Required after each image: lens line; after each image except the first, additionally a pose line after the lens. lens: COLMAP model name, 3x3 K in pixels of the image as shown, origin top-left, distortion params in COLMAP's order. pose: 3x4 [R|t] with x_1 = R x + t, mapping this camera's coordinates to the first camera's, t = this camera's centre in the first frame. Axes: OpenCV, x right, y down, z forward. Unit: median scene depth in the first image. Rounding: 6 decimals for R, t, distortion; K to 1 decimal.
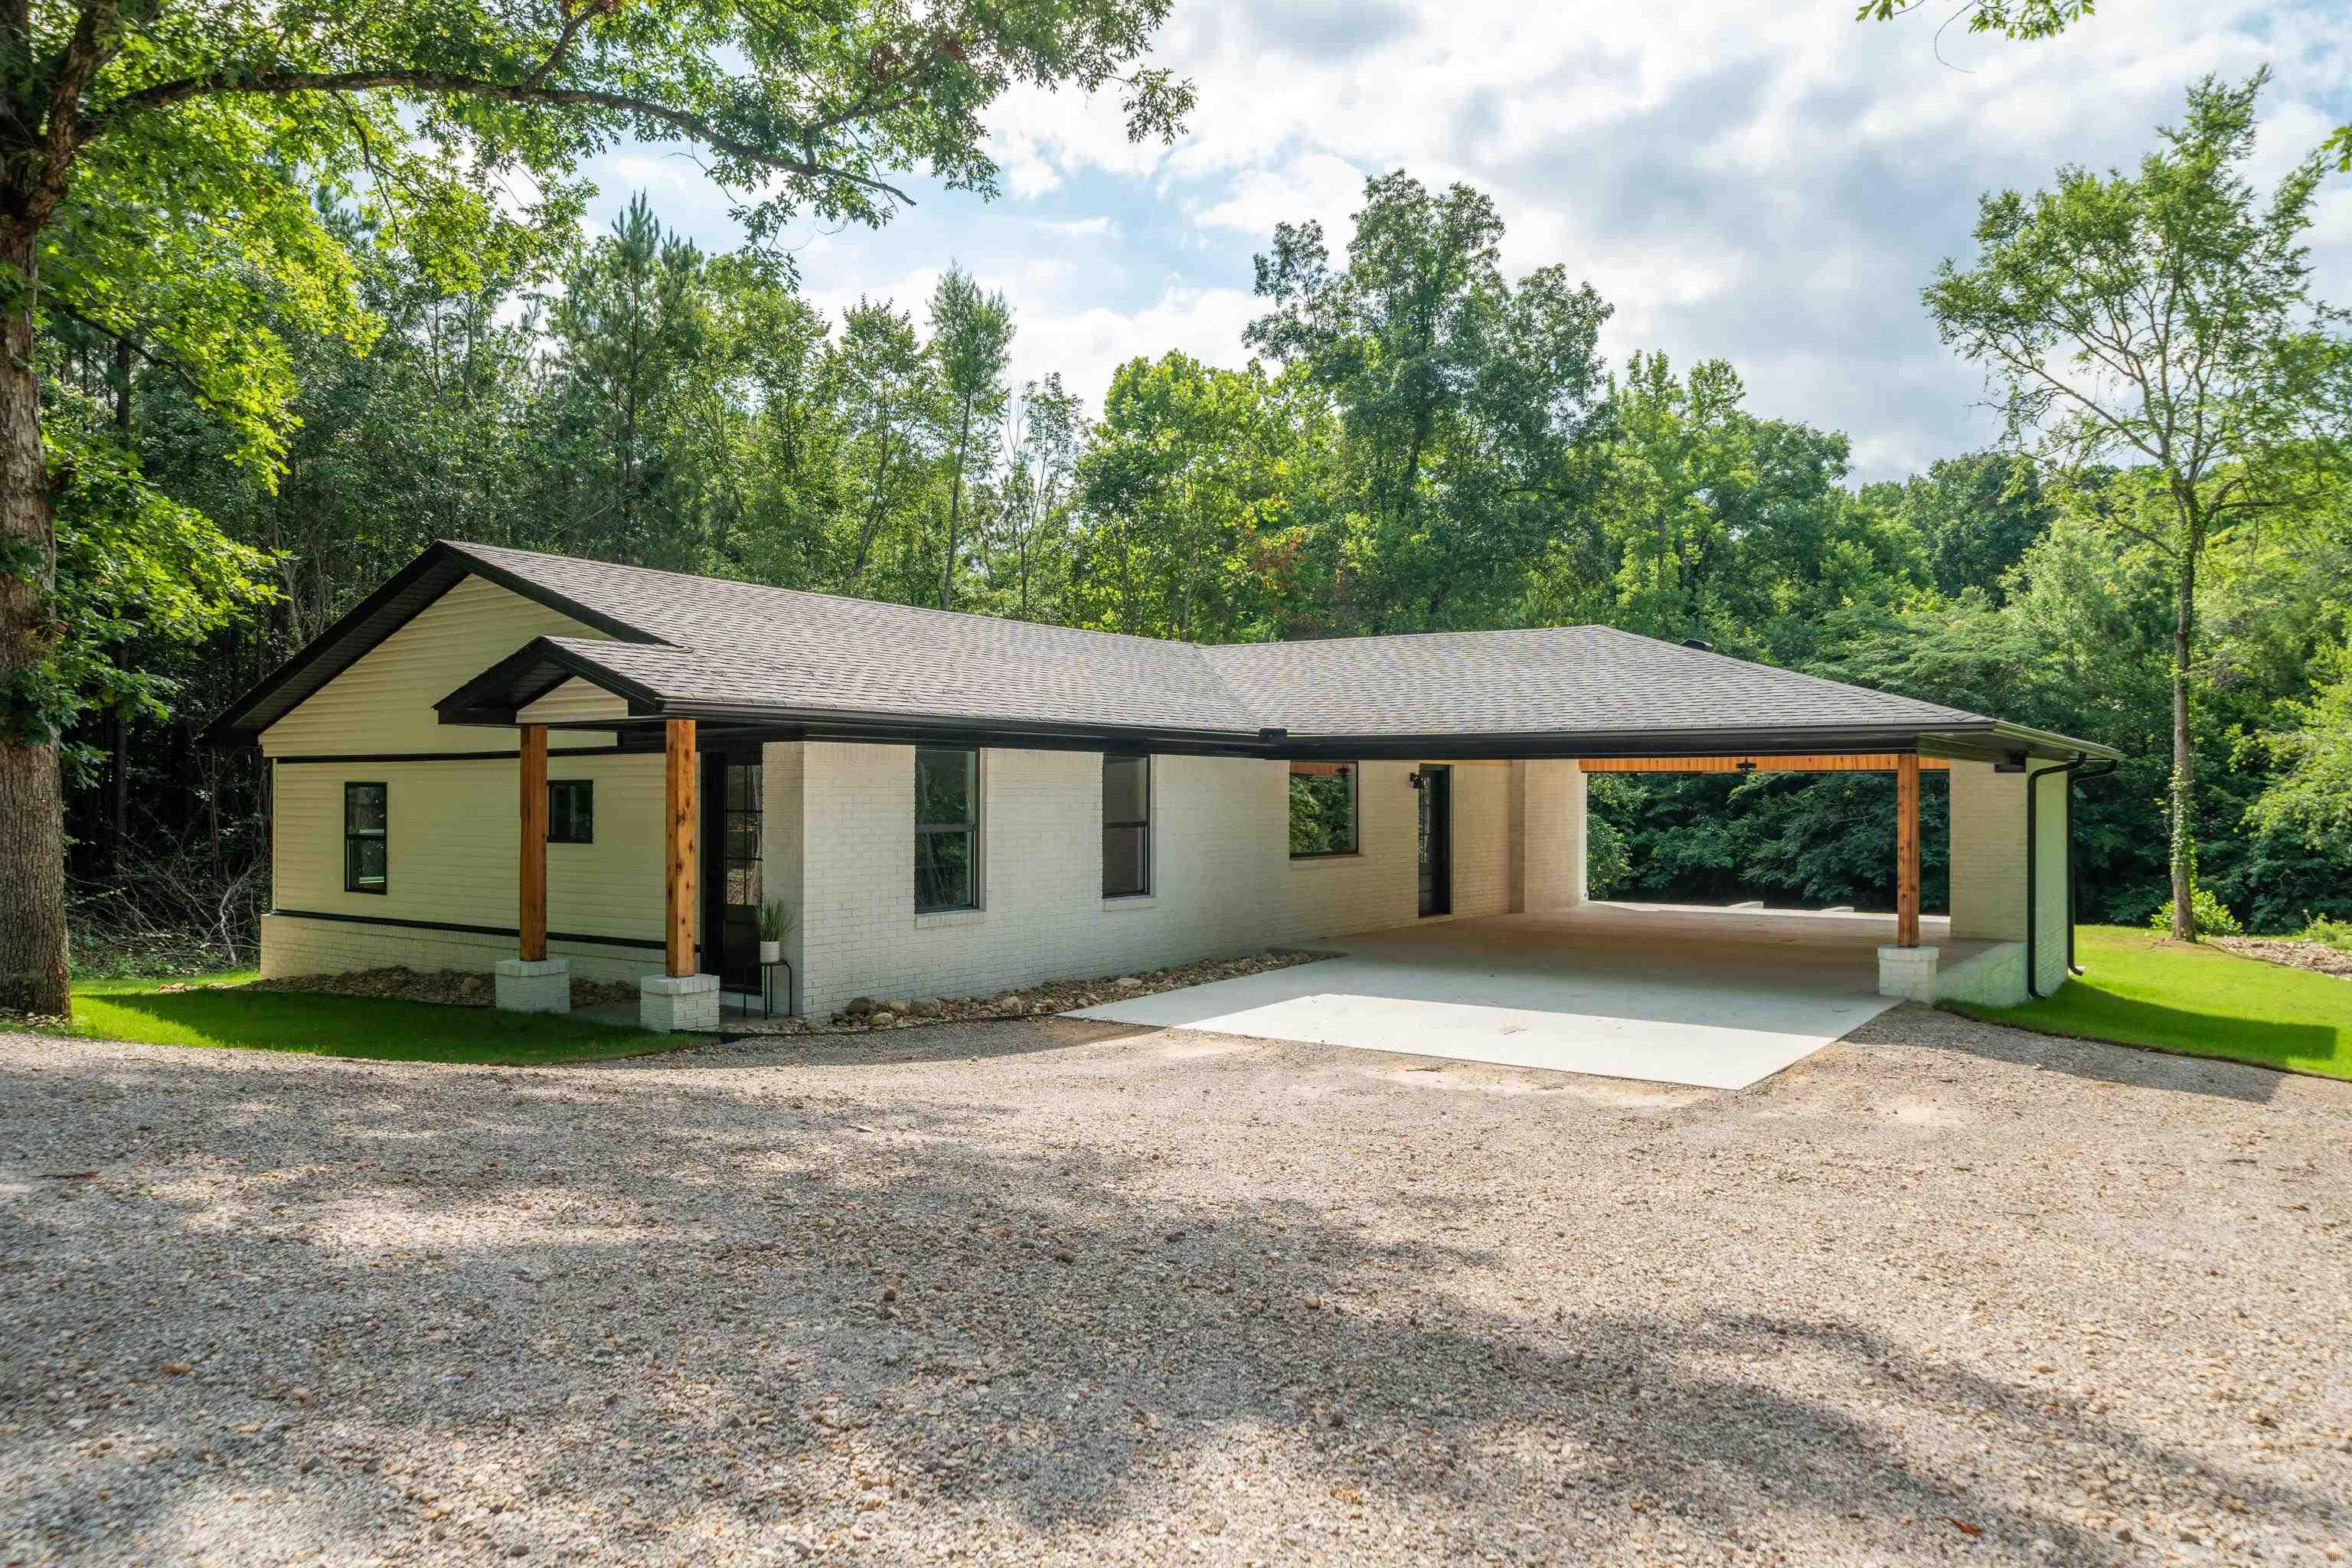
lens RADIAL K [[1594.2, 0, 1225.5], [0, 1594.2, 783.5], [0, 0, 1]] dist [-0.000107, -0.001996]
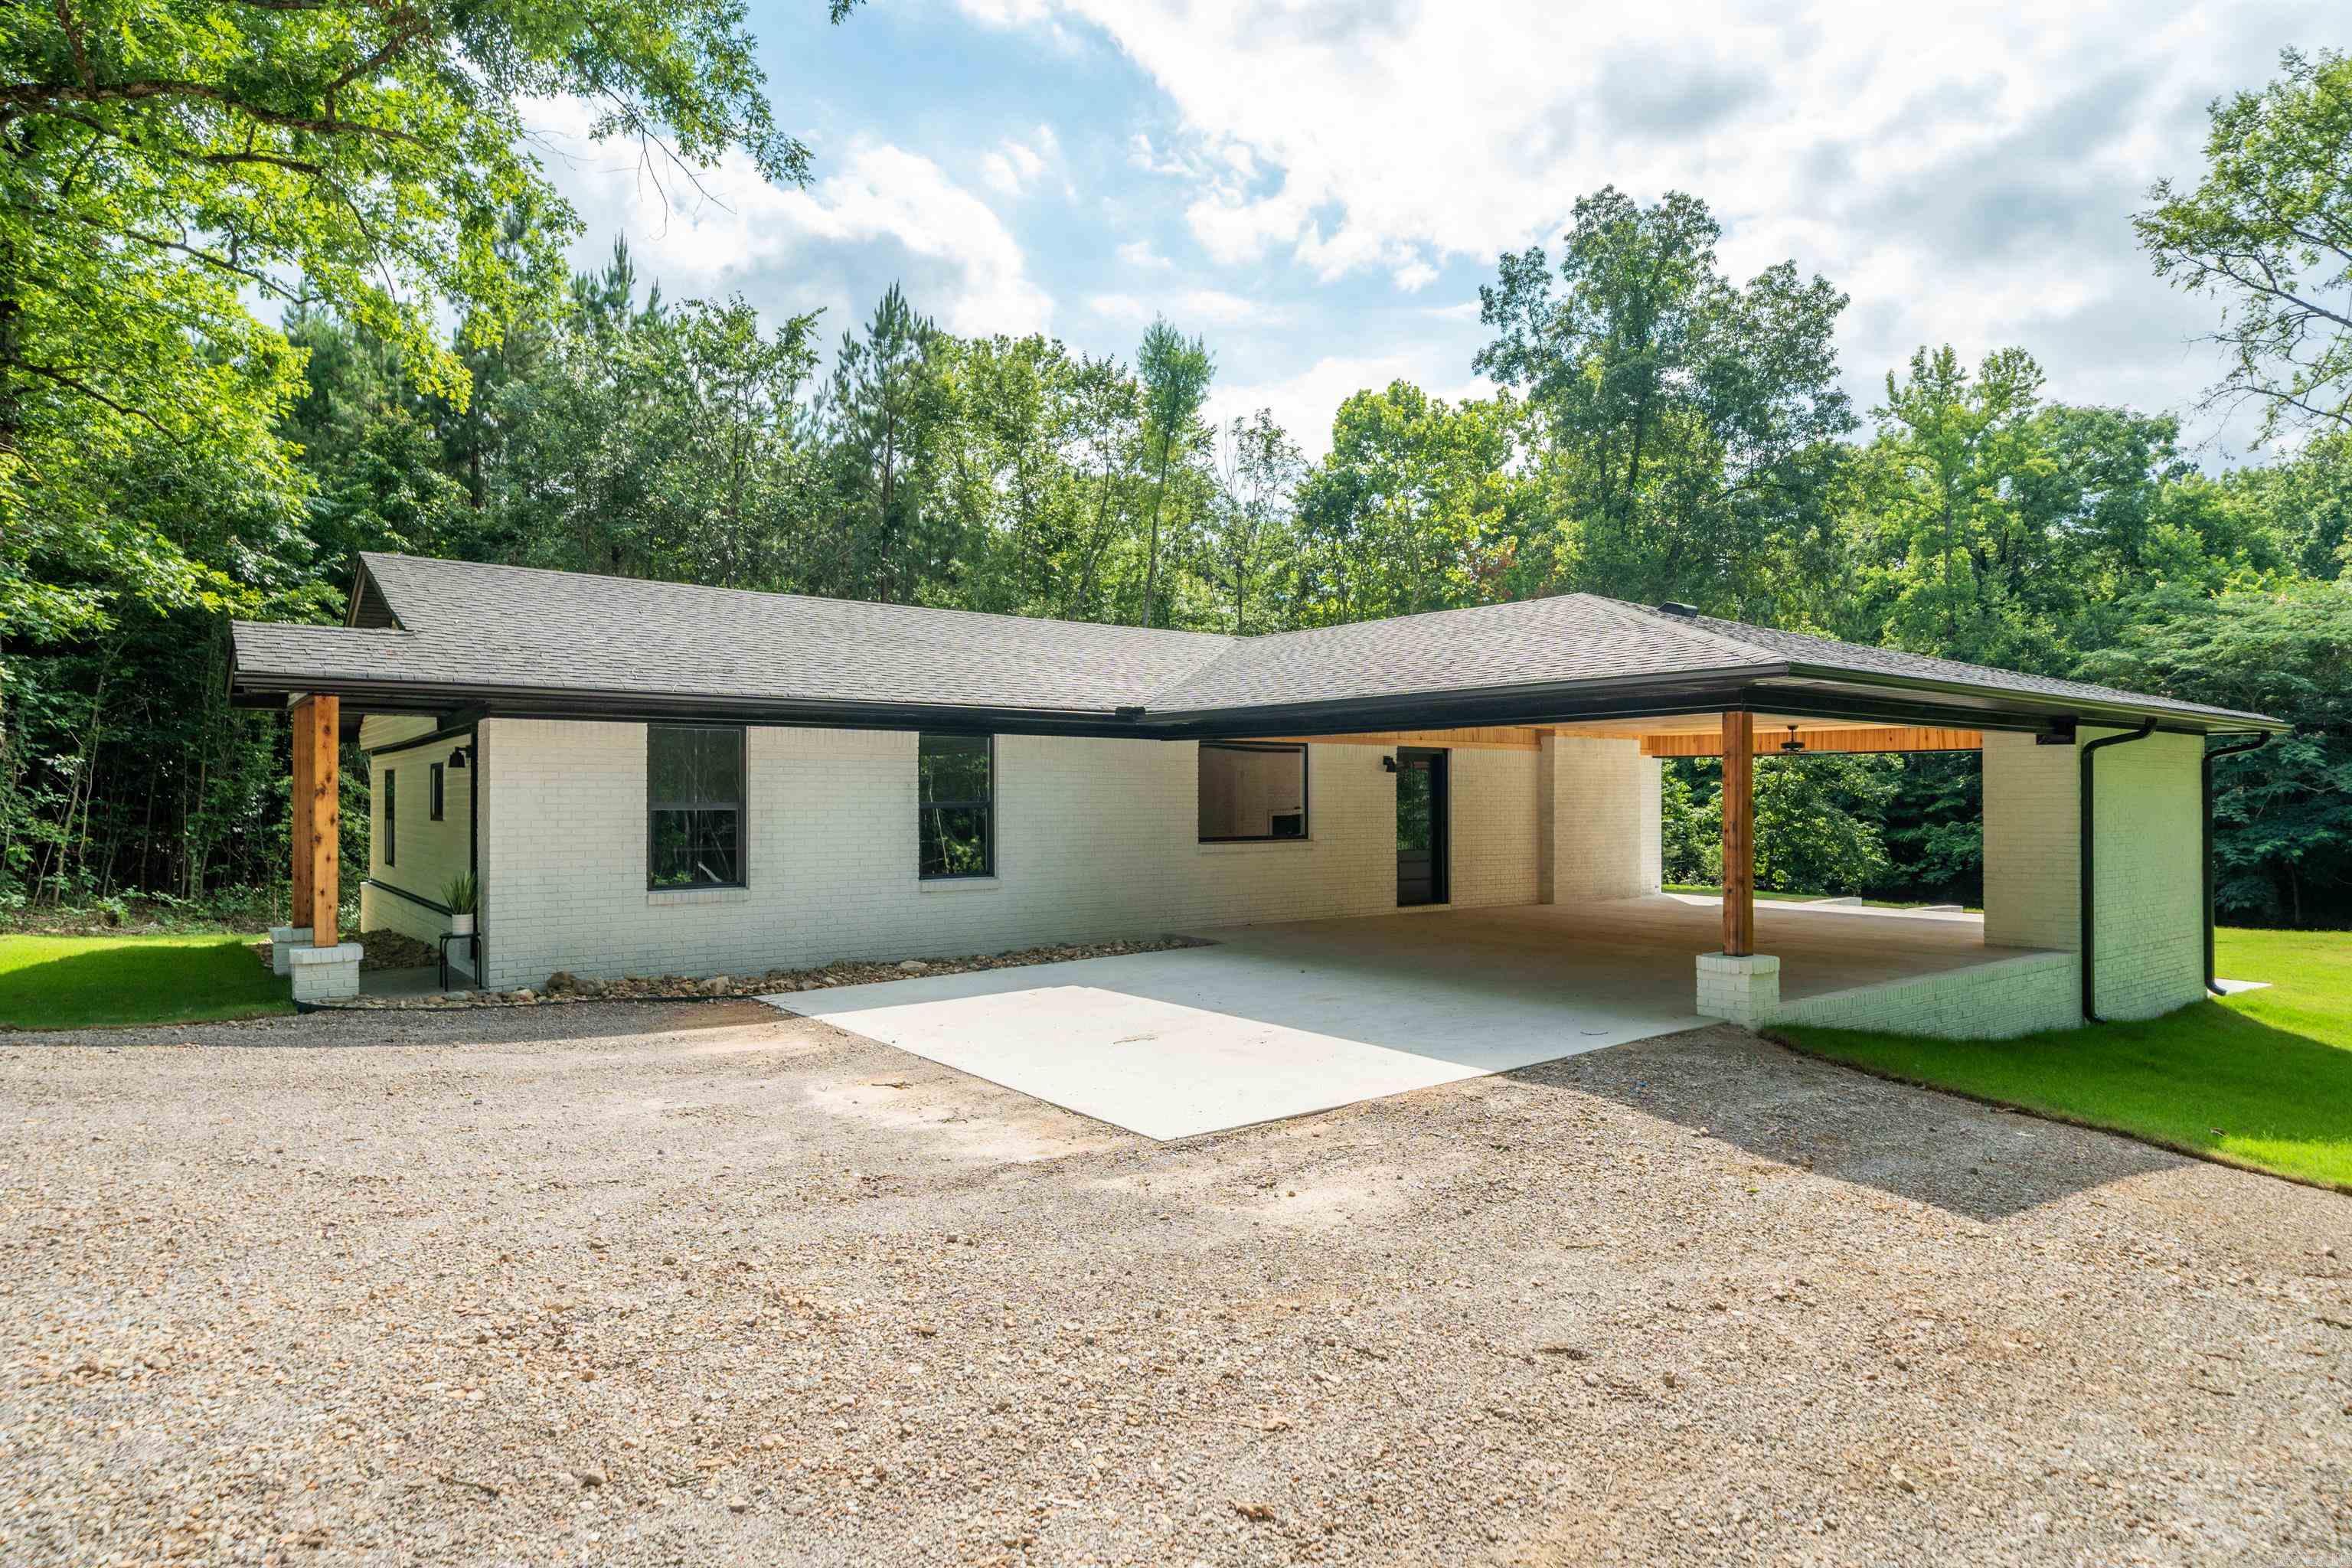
lens RADIAL K [[1346.8, 0, 1188.8], [0, 1346.8, 785.8], [0, 0, 1]] dist [-0.000257, -0.001575]
pose [[0.953840, -0.005248, -0.300269, 0.103112], [0.004908, 0.999986, -0.001886, 0.005021], [0.300274, 0.000325, 0.953853, 0.078370]]
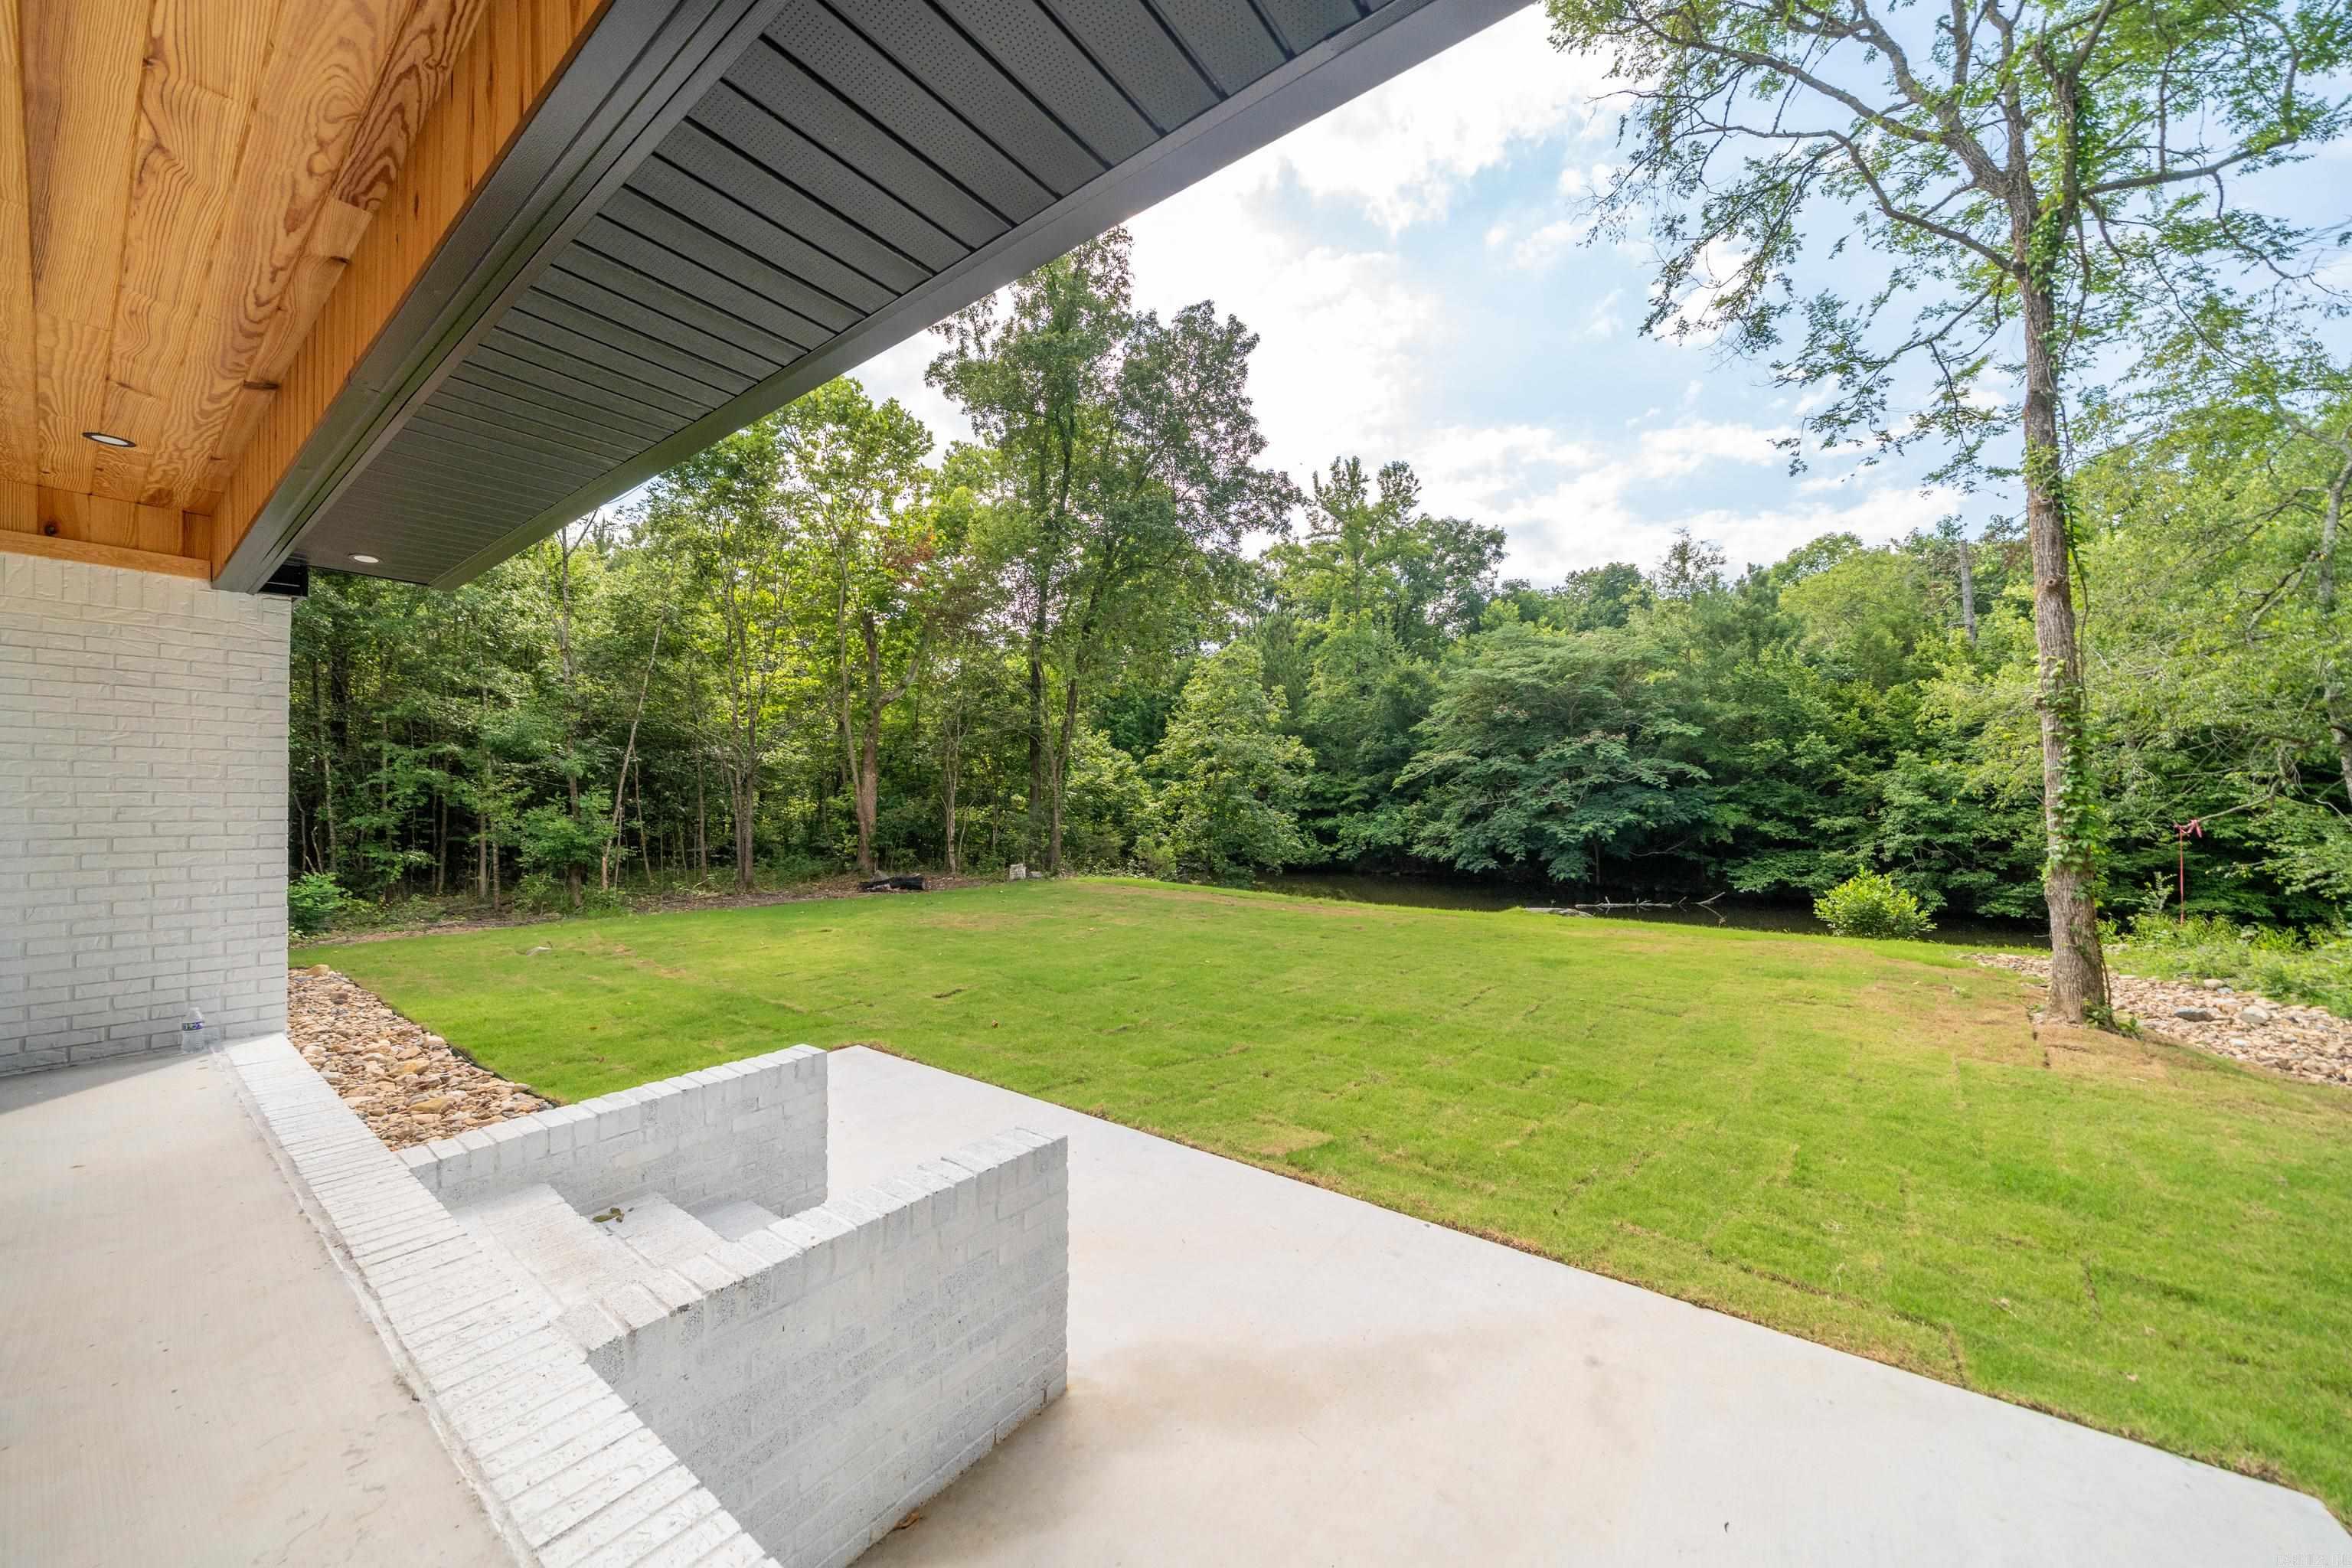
lens RADIAL K [[821.3, 0, 1151.7], [0, 821.3, 789.6], [0, 0, 1]] dist [-0.002500, -0.000016]
pose [[0.998108, -0.014226, -0.059812, 0.200705], [0.013710, 0.999865, -0.009023, 0.016770], [0.059933, 0.008186, 0.998169, 0.437065]]
